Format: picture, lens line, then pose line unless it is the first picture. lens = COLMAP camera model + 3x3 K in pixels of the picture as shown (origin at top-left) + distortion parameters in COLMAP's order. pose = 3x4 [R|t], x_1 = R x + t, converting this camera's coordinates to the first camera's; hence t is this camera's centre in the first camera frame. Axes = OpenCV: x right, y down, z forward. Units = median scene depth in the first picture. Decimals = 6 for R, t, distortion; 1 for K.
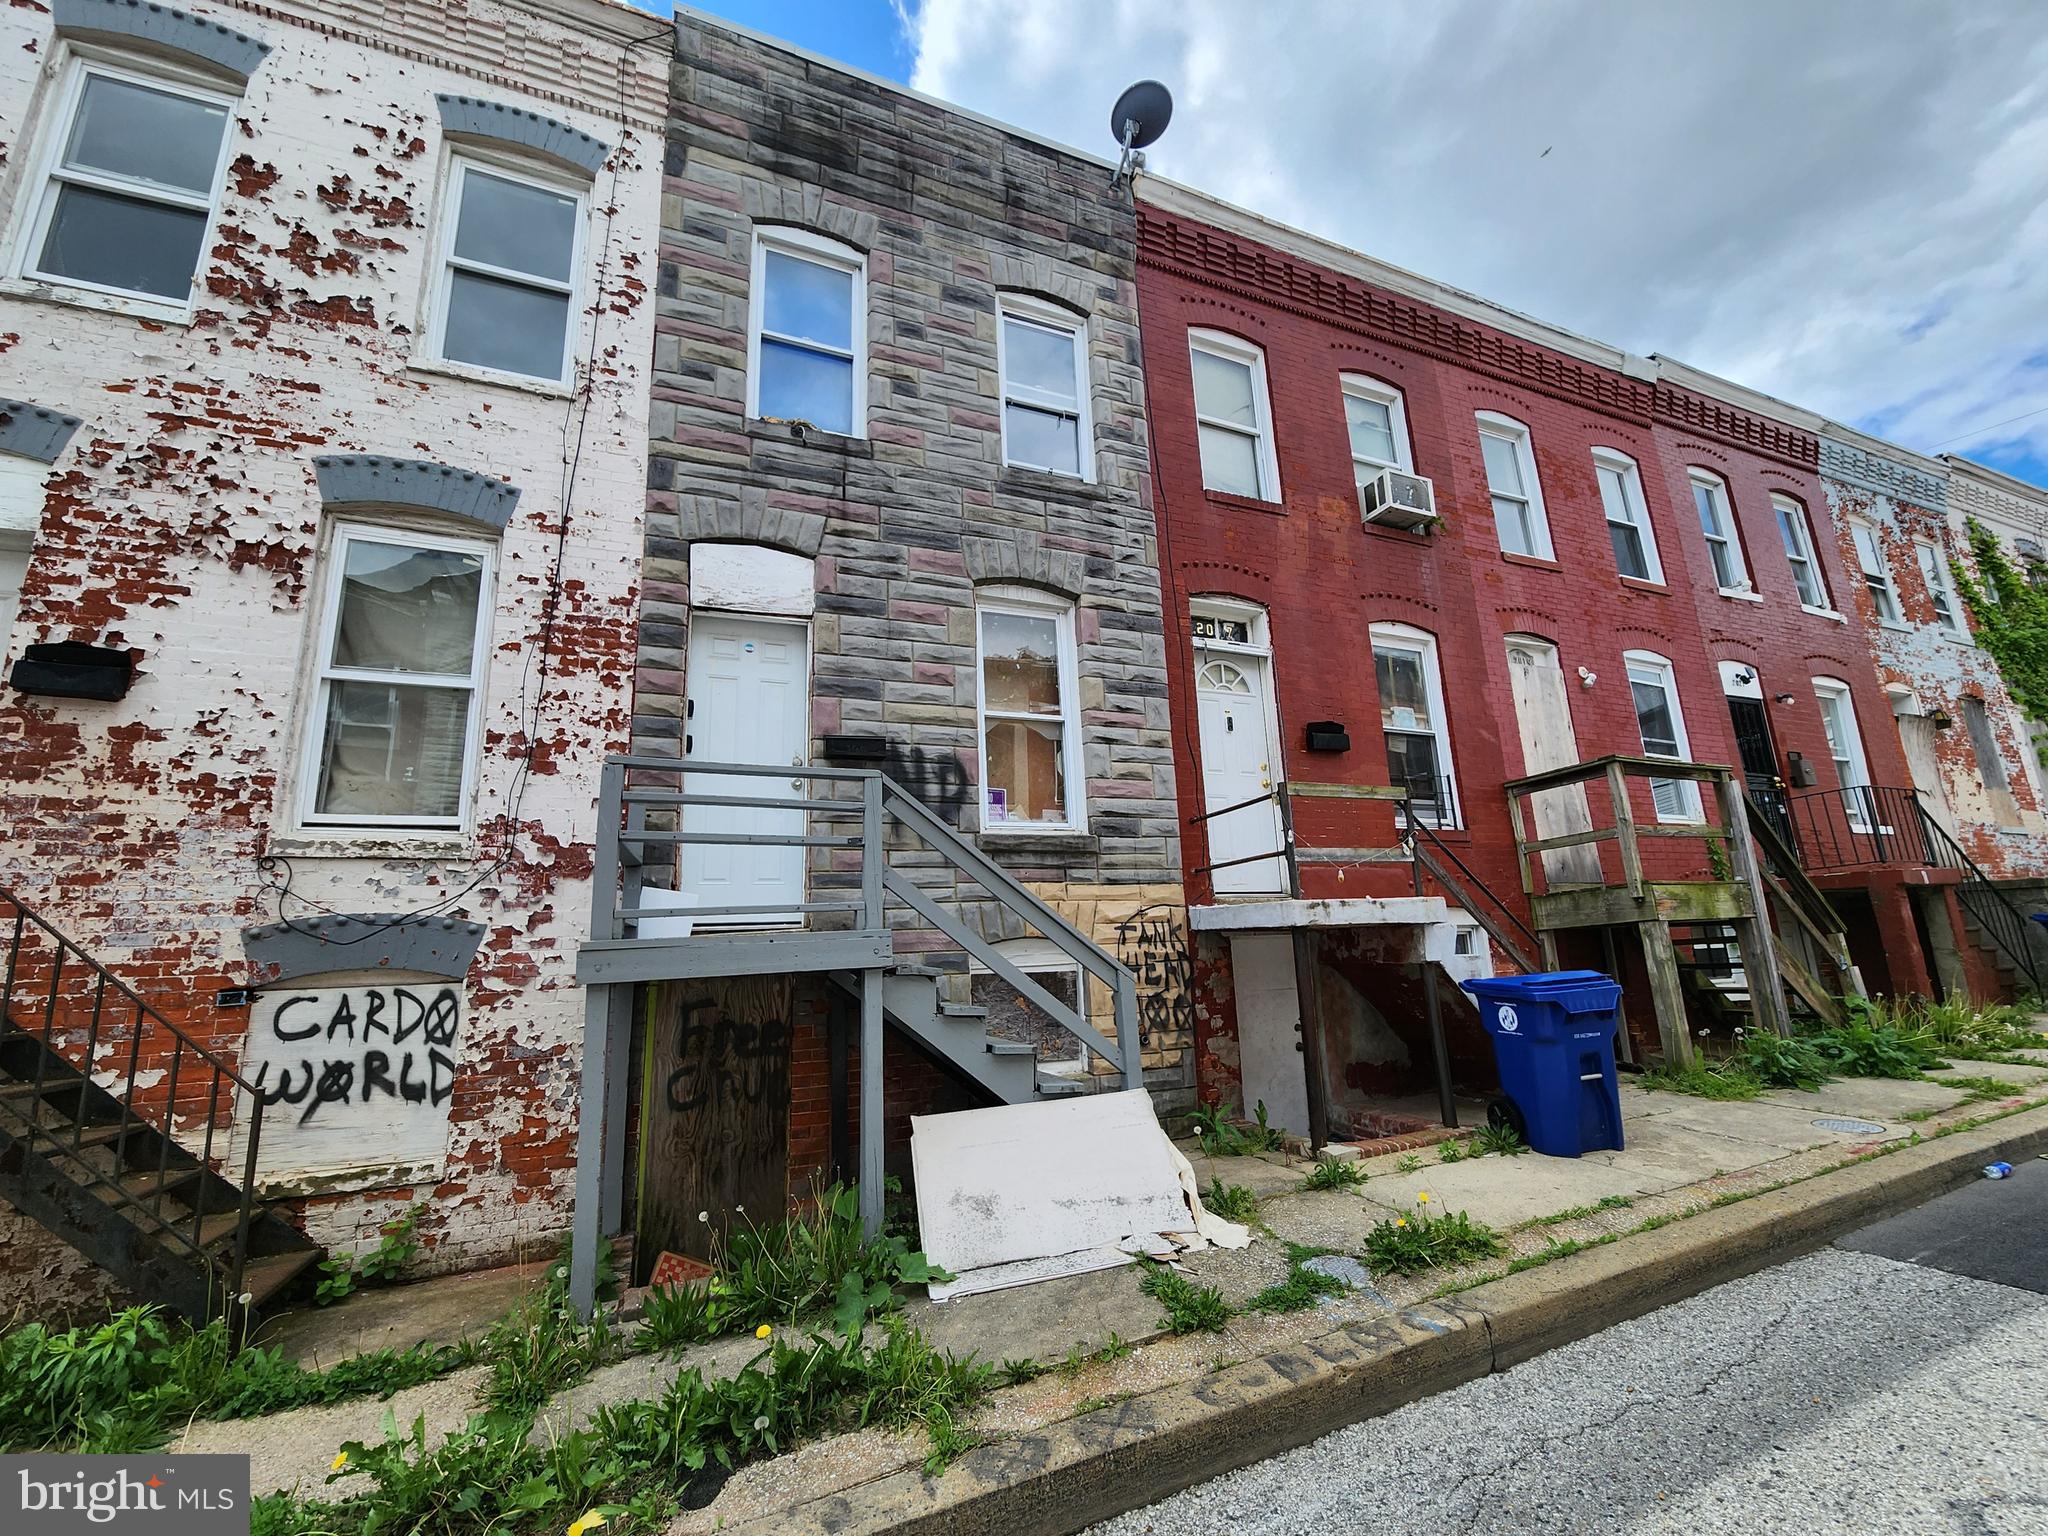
lens RADIAL K [[829.1, 0, 1035.8], [0, 829.1, 773.7], [0, 0, 1]] dist [0.001040, -0.002747]
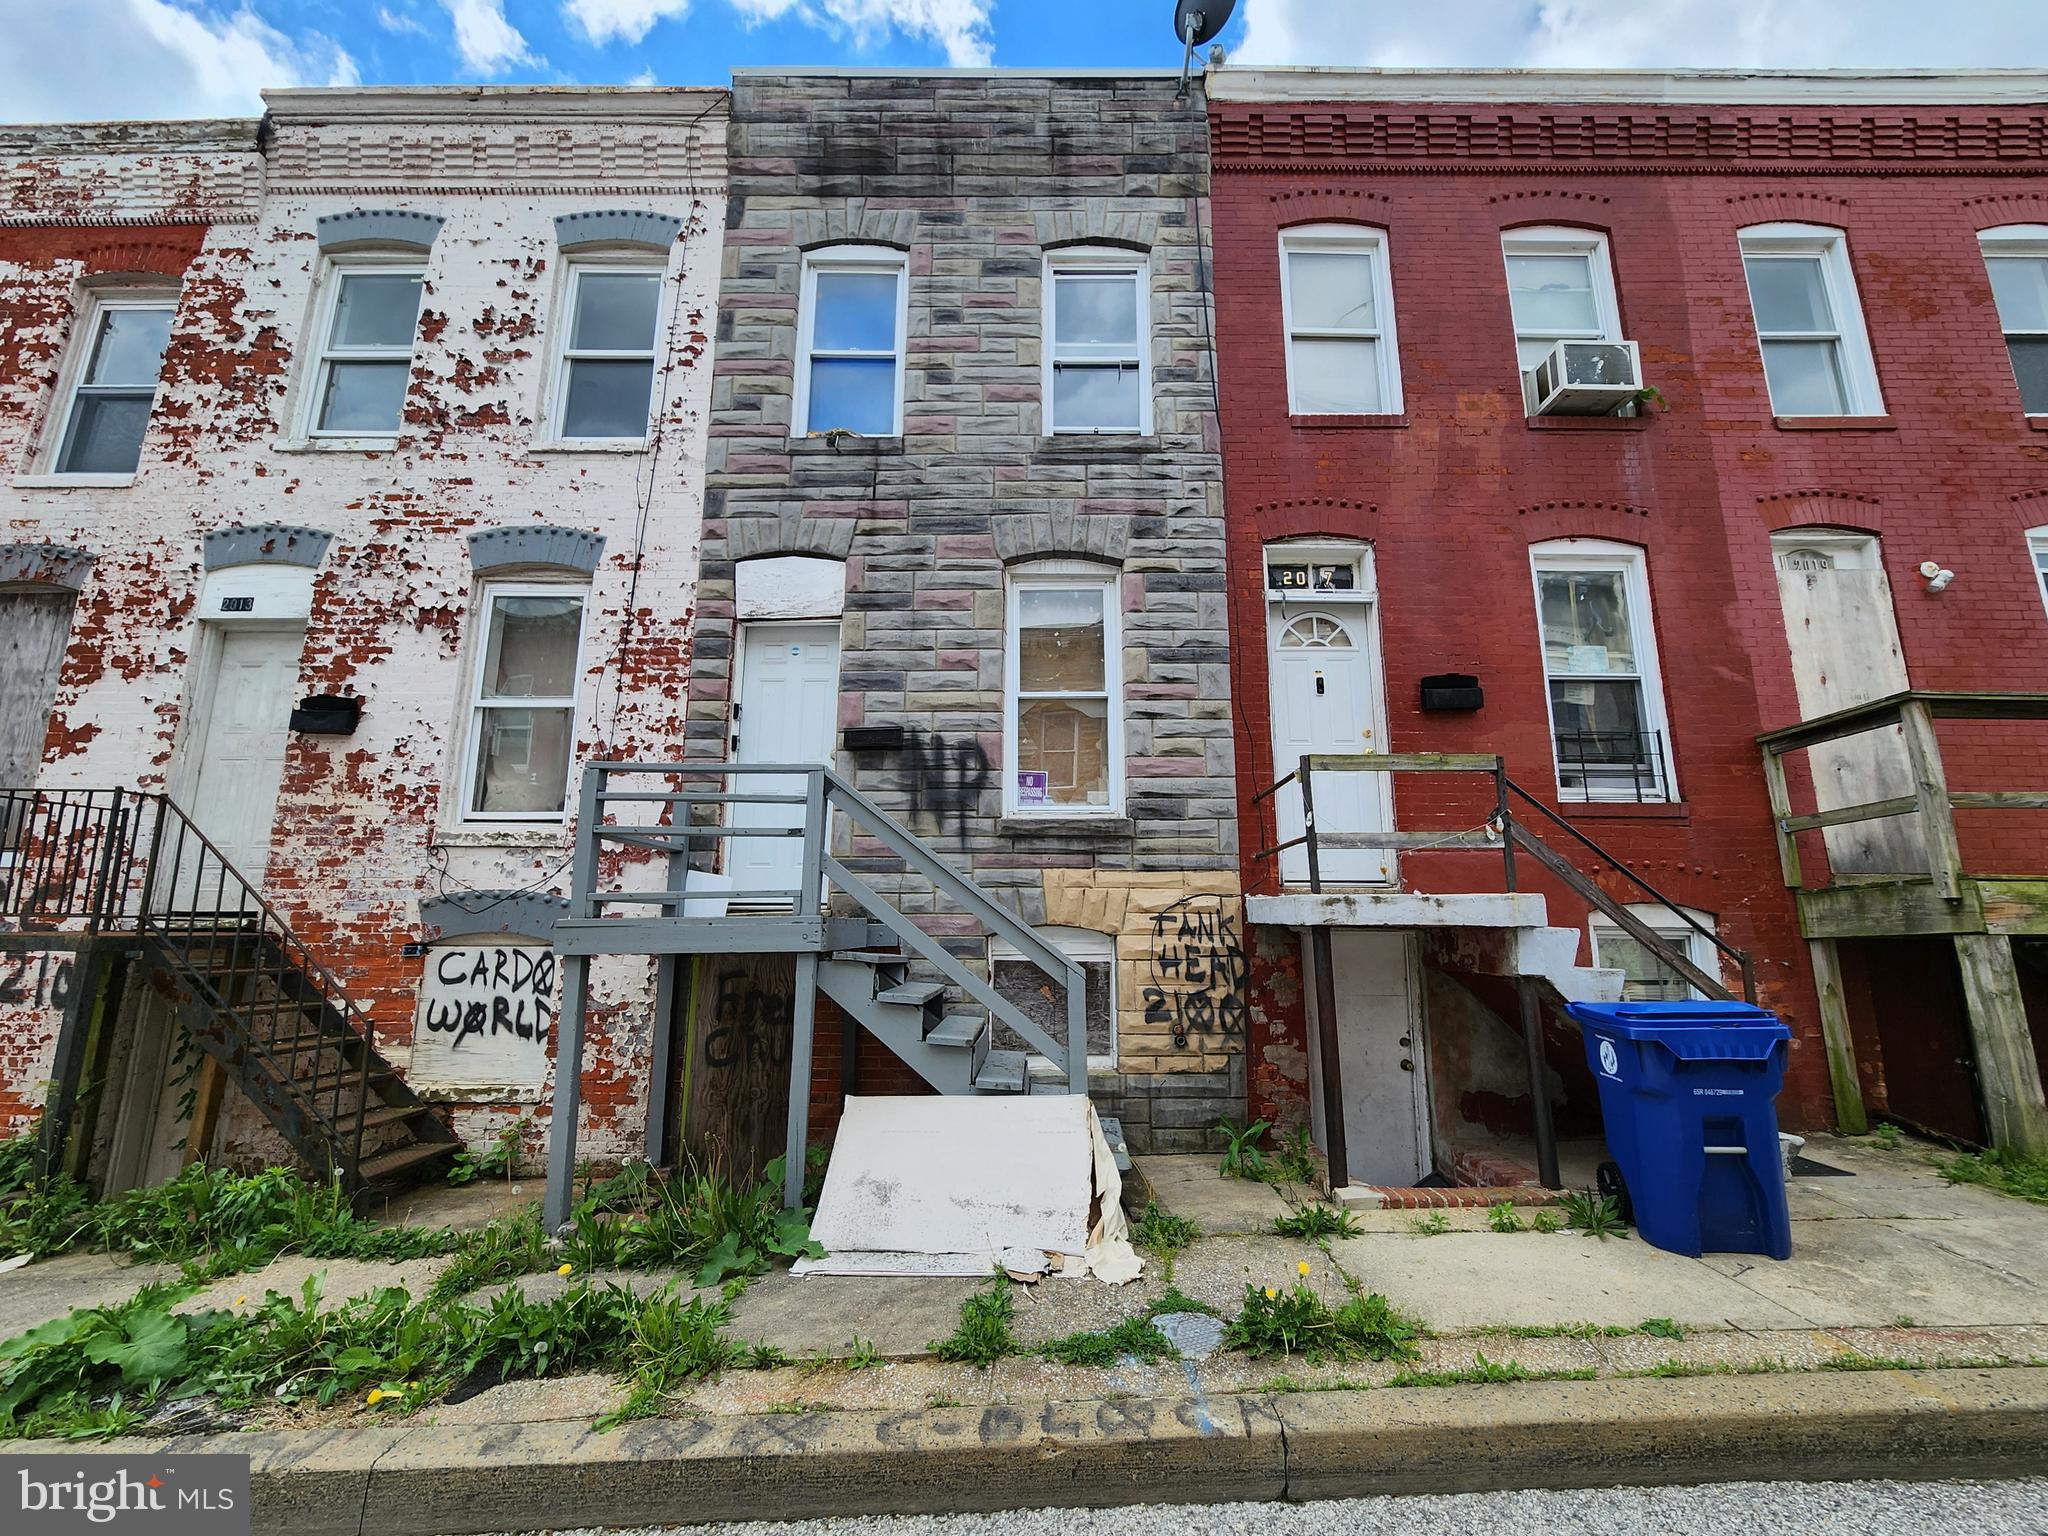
lens RADIAL K [[829.1, 0, 1036.6], [0, 829.1, 773.4], [0, 0, 1]] dist [0.001040, -0.002747]
pose [[0.923421, -0.031809, -0.382468, 0.376850], [0.044371, 0.998725, 0.024068, -0.003712], [0.381215, -0.039195, 0.923655, 0.114473]]
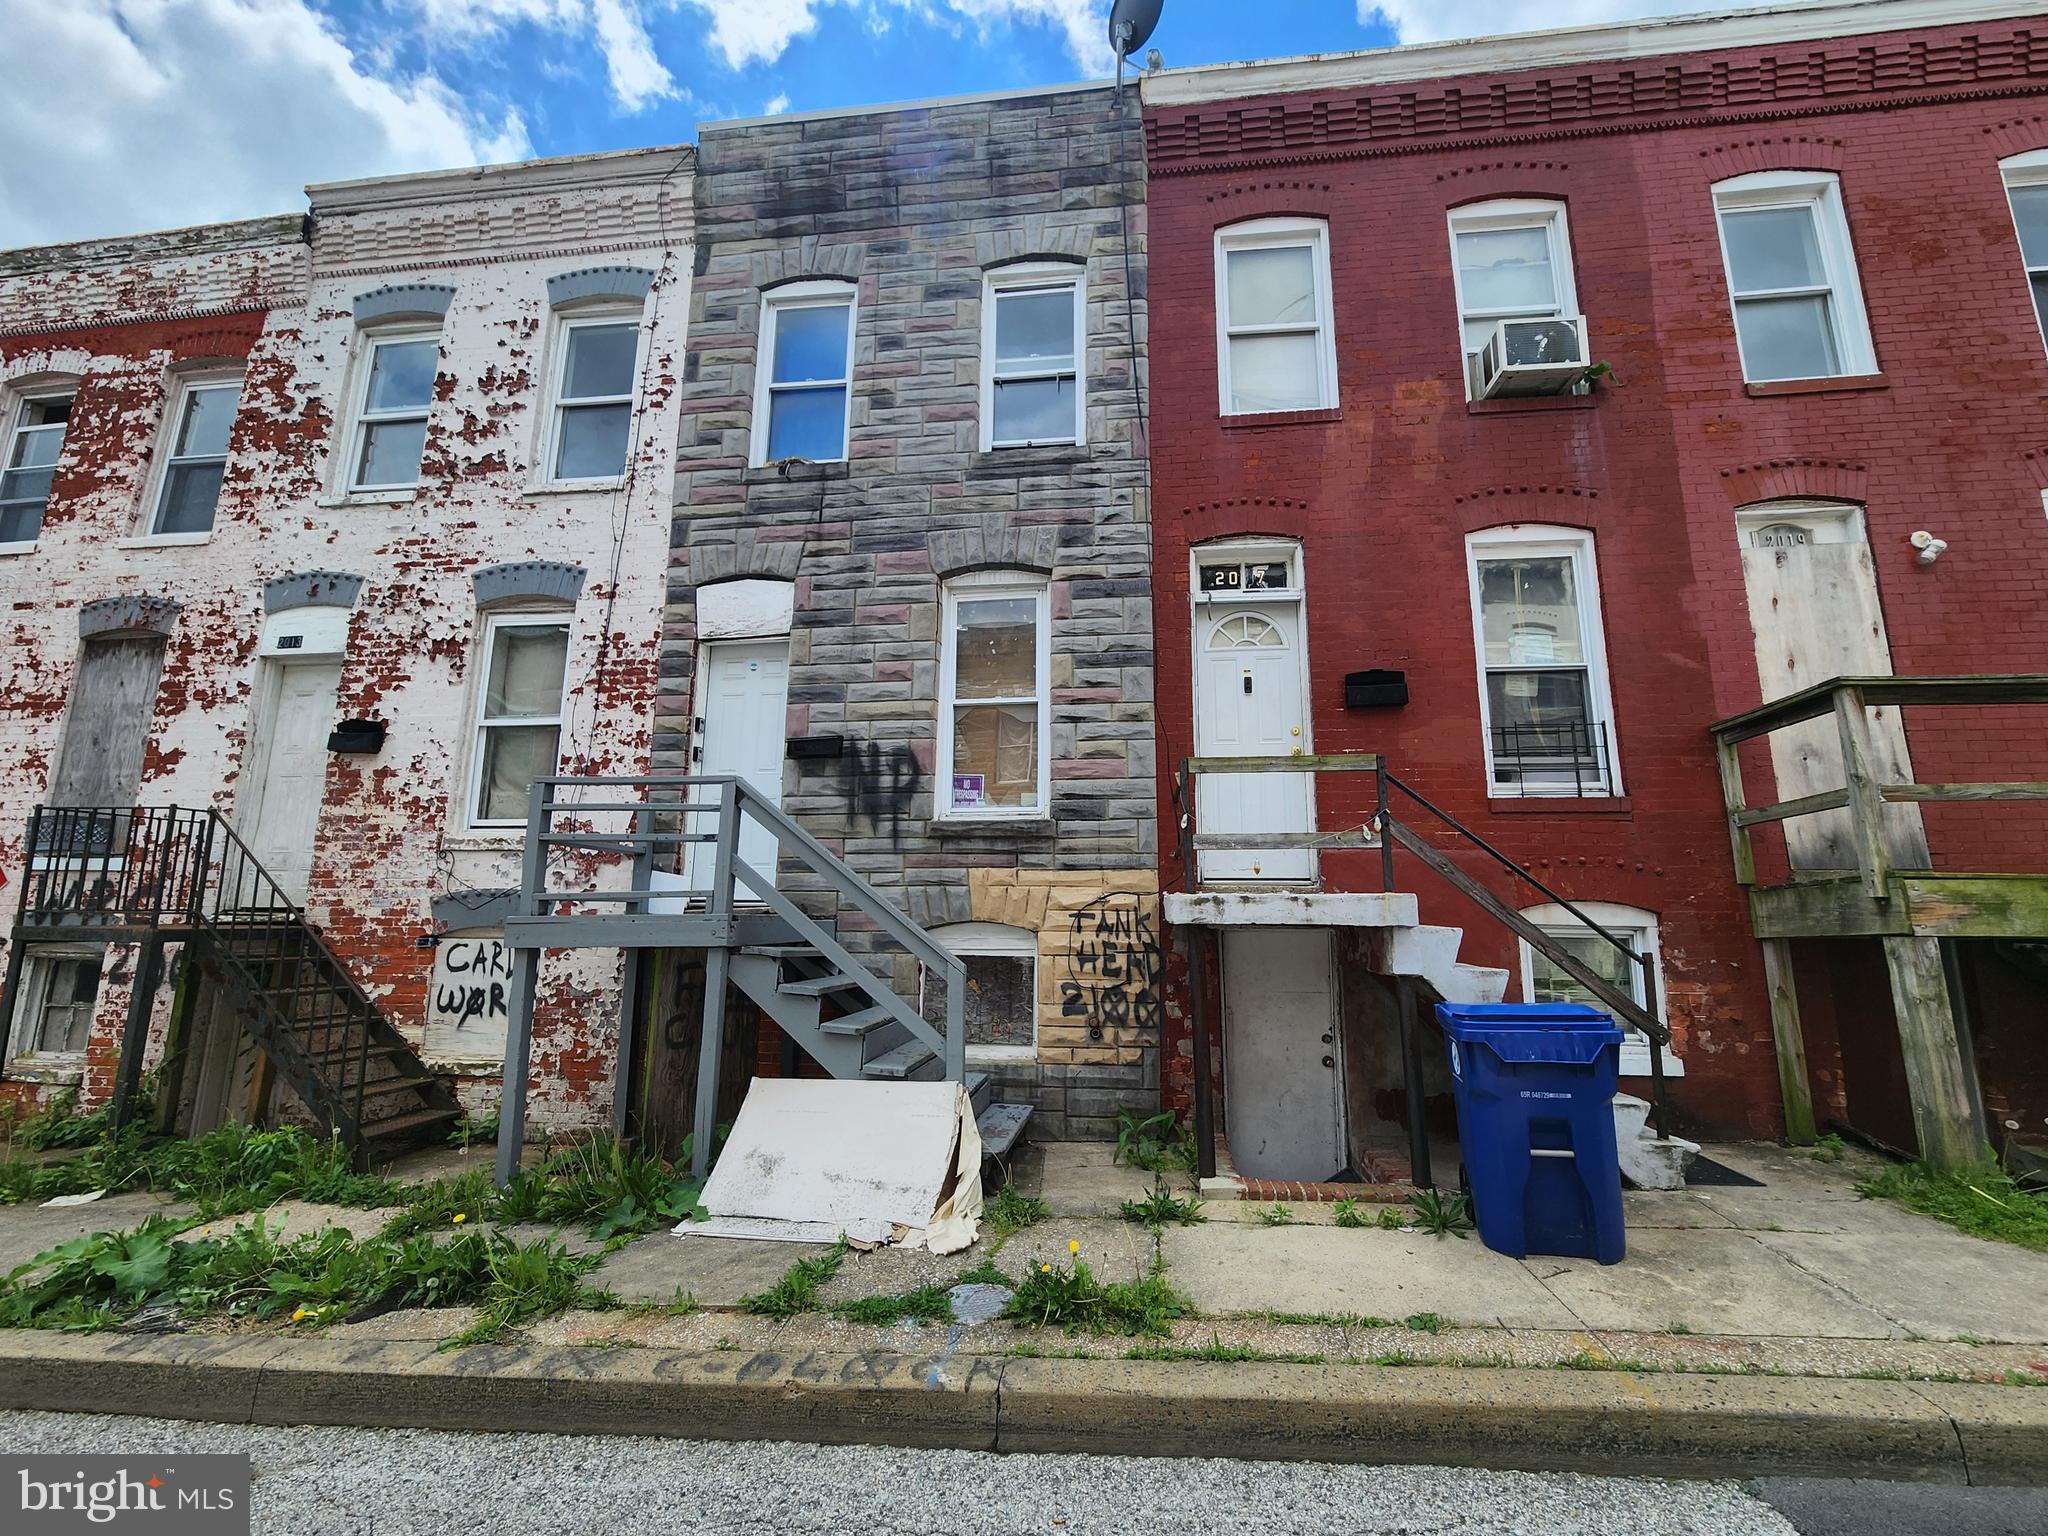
lens RADIAL K [[829.1, 0, 1042.6], [0, 829.1, 771.9], [0, 0, 1]] dist [0.001040, -0.002747]
pose [[0.873163, -0.043121, -0.485517, 0.606144], [0.065520, 0.997423, 0.029248, -0.011303], [0.483004, -0.057349, 0.873738, 0.170496]]
